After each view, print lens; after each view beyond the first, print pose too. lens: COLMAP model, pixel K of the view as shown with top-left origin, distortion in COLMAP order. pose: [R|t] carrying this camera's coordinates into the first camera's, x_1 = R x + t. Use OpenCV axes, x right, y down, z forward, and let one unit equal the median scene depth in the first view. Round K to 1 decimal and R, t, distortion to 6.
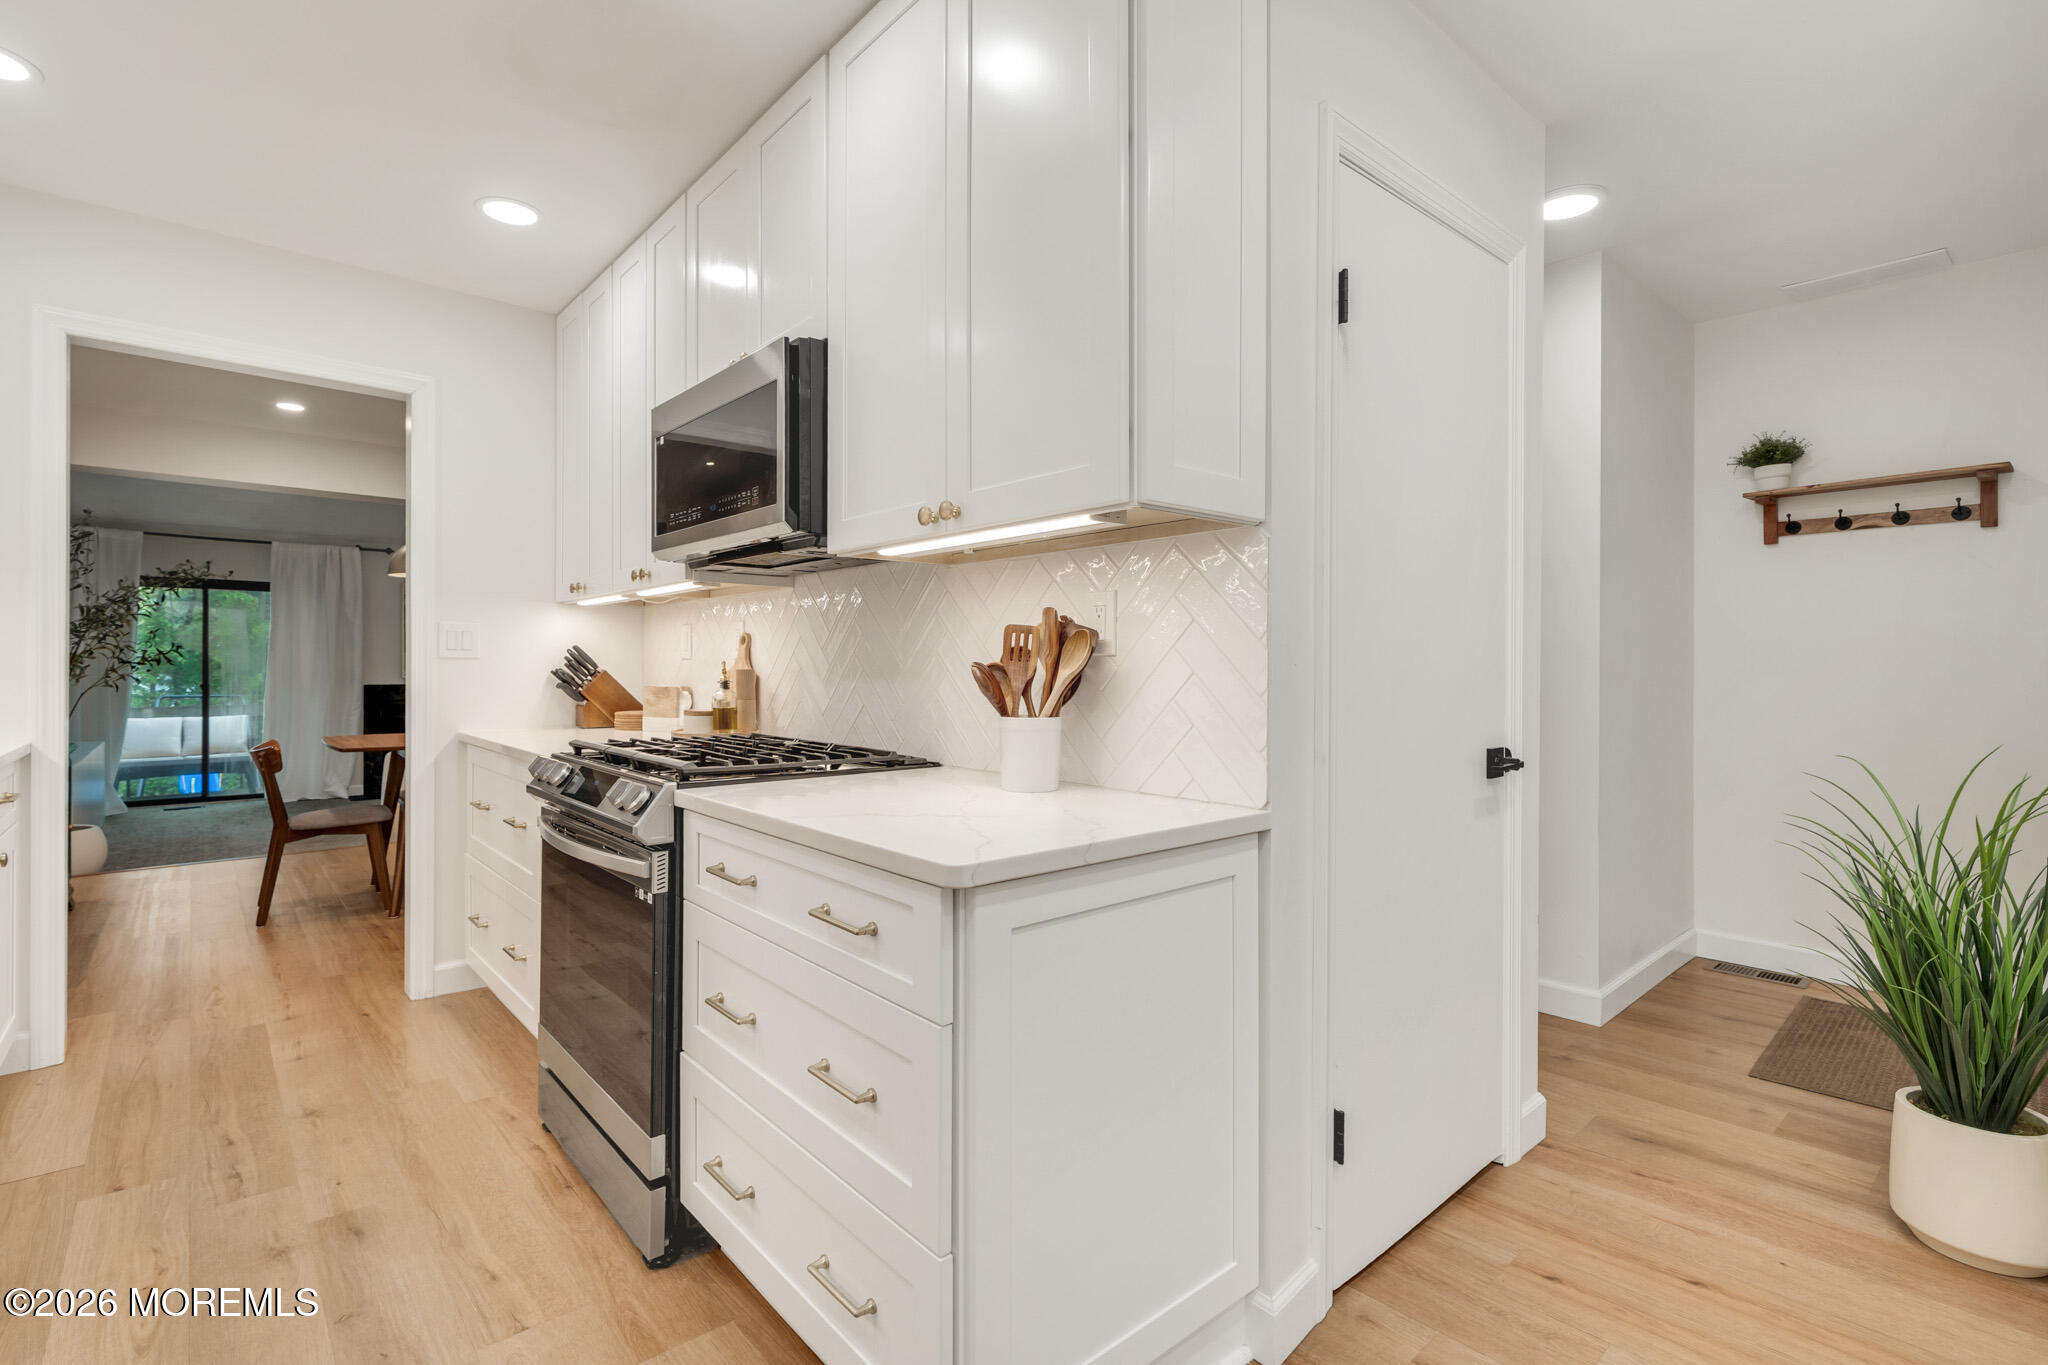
lens RADIAL K [[932.4, 0, 986.6], [0, 932.4, 666.2], [0, 0, 1]] dist [0.001205, 0.000291]
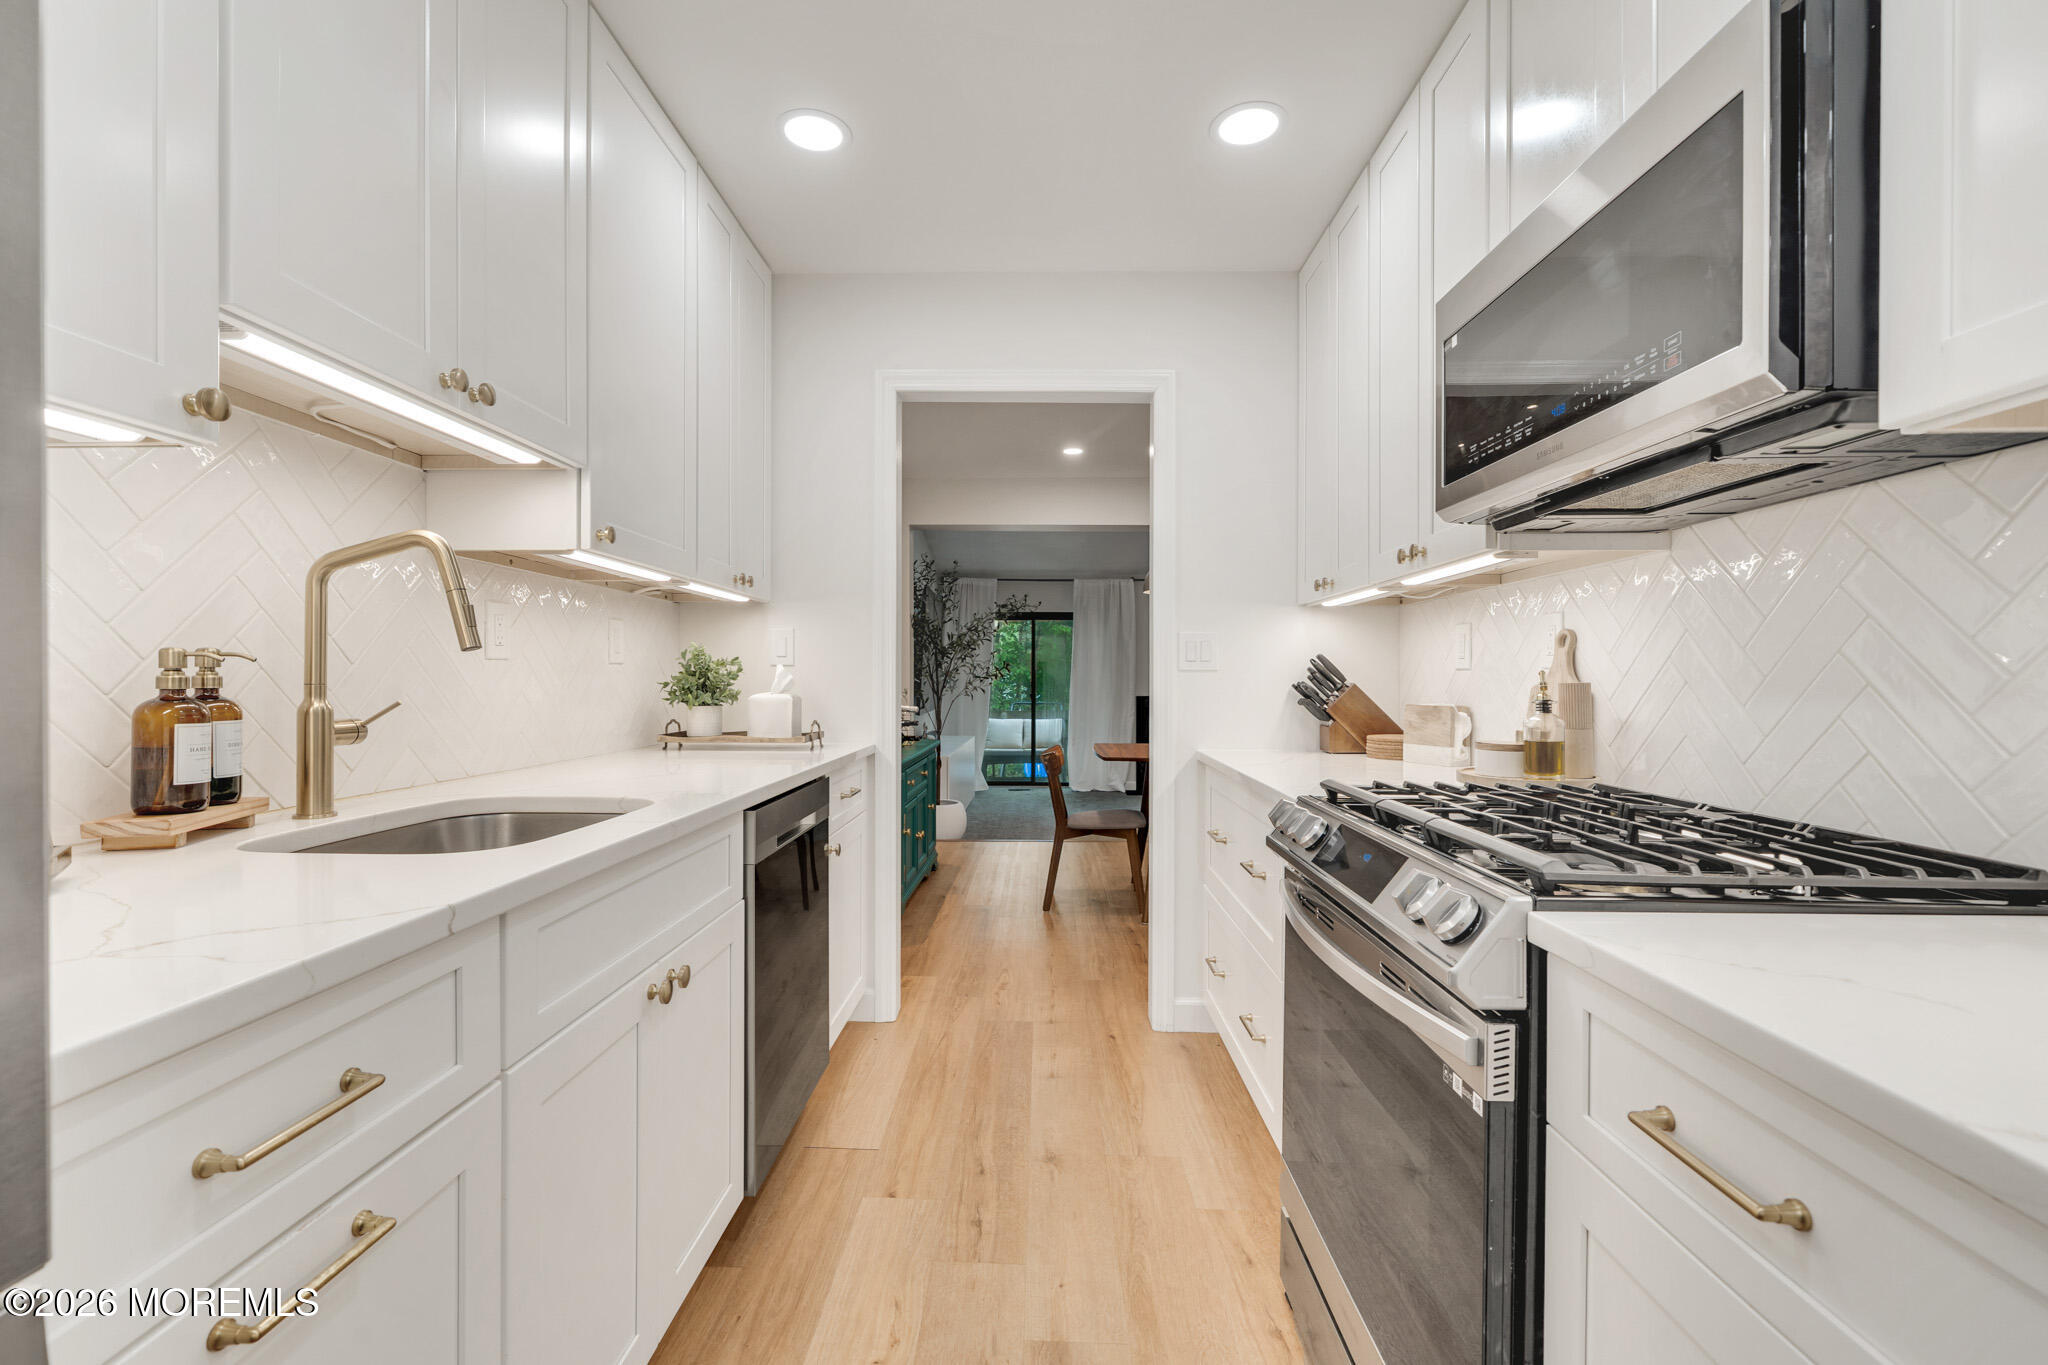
lens RADIAL K [[886.3, 0, 1024.0], [0, 886.3, 682.5], [0, 0, 1]] dist [0.000843, 0.000225]
pose [[0.748867, 0.001874, -0.662718, -0.132247], [-0.000260, 0.999997, 0.002534, 0.001401], [0.662720, -0.001726, 0.748865, 0.267075]]
